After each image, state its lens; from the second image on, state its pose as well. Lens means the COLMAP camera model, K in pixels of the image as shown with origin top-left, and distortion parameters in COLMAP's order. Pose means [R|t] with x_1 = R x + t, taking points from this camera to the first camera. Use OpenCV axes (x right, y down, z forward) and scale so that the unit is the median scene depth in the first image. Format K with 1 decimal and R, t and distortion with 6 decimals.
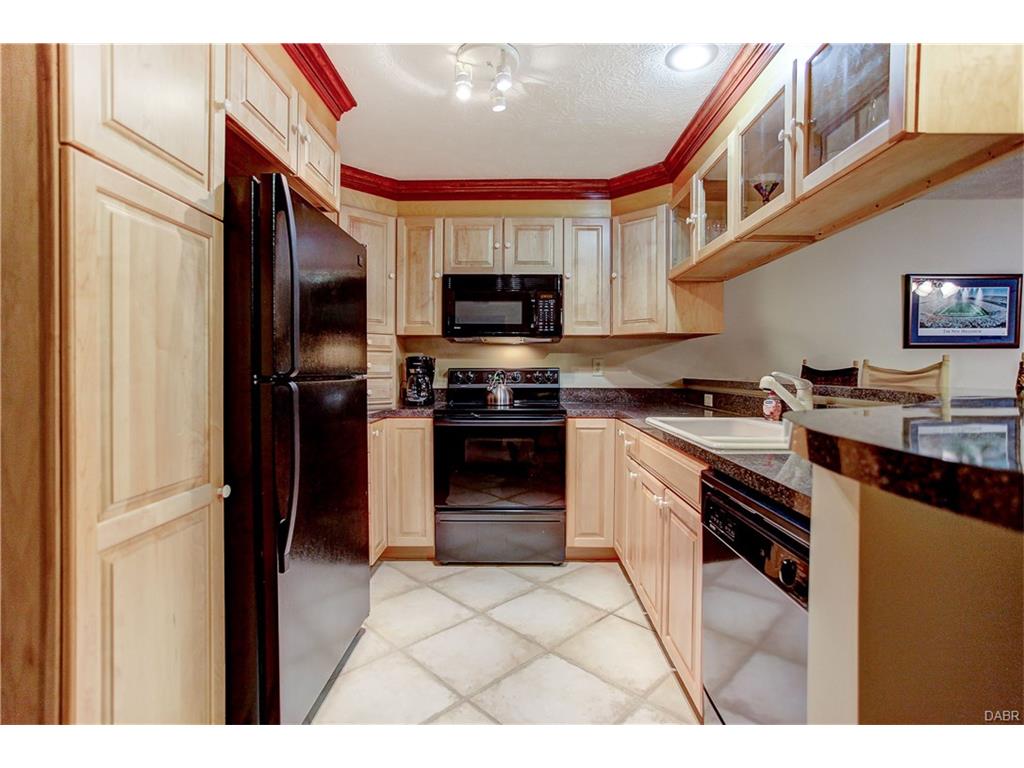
lens RADIAL K [[500.4, 0, 516.2], [0, 500.4, 376.8], [0, 0, 1]] dist [-0.000623, 0.000410]
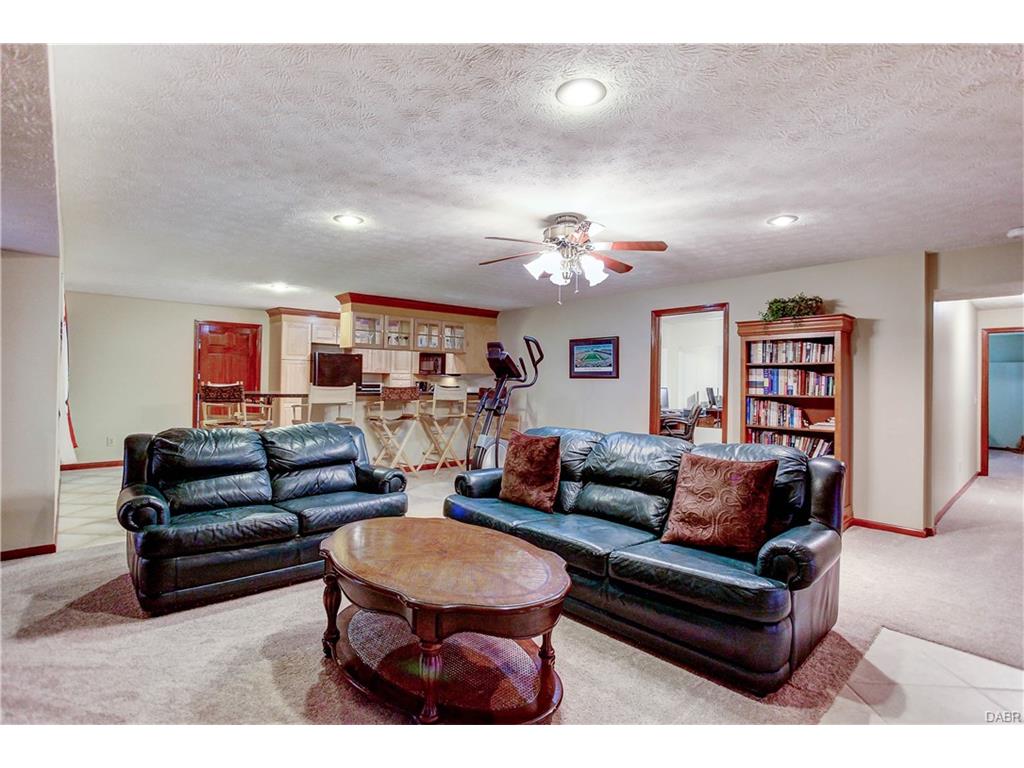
lens RADIAL K [[500.4, 0, 516.2], [0, 500.4, 376.8], [0, 0, 1]] dist [-0.000623, 0.000410]
pose [[0.680459, 0.000104, -0.732786, 2.282927], [-0.022647, 0.999525, -0.020888, -0.019213], [0.732436, 0.030809, 0.680138, -0.524867]]
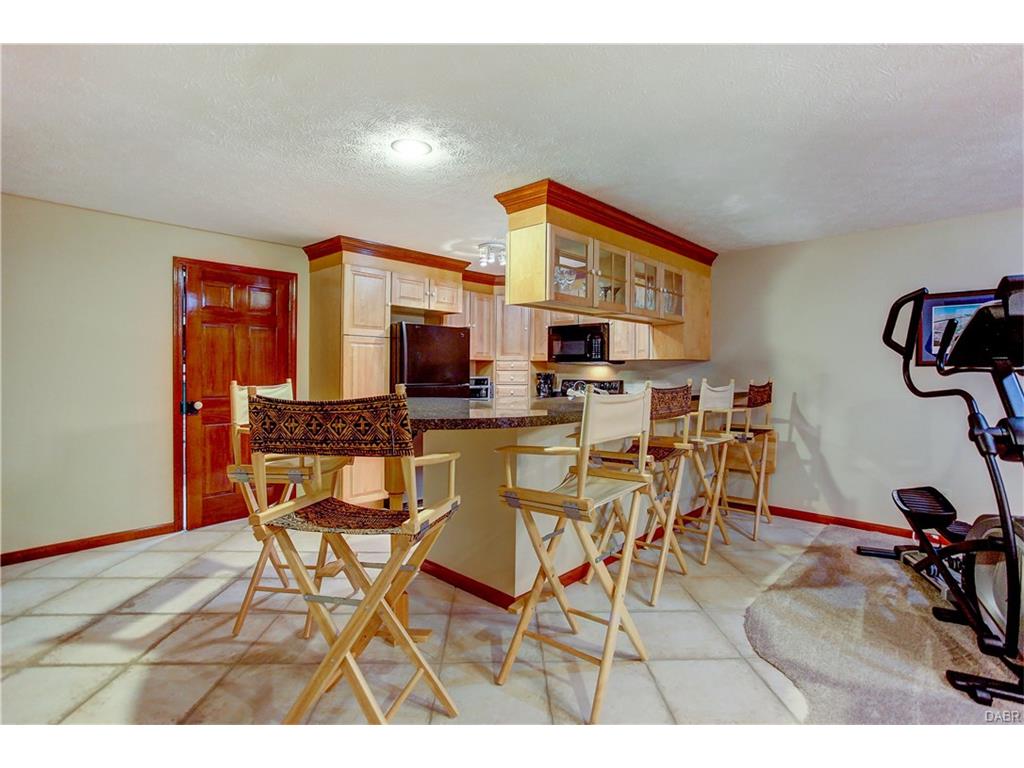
lens RADIAL K [[500.4, 0, 516.2], [0, 500.4, 376.8], [0, 0, 1]] dist [-0.000623, 0.000410]
pose [[0.738948, 0.008576, -0.673708, 0.948218], [-0.013314, 0.999910, -0.001875, -0.023620], [0.673631, 0.010355, 0.738996, -0.369373]]
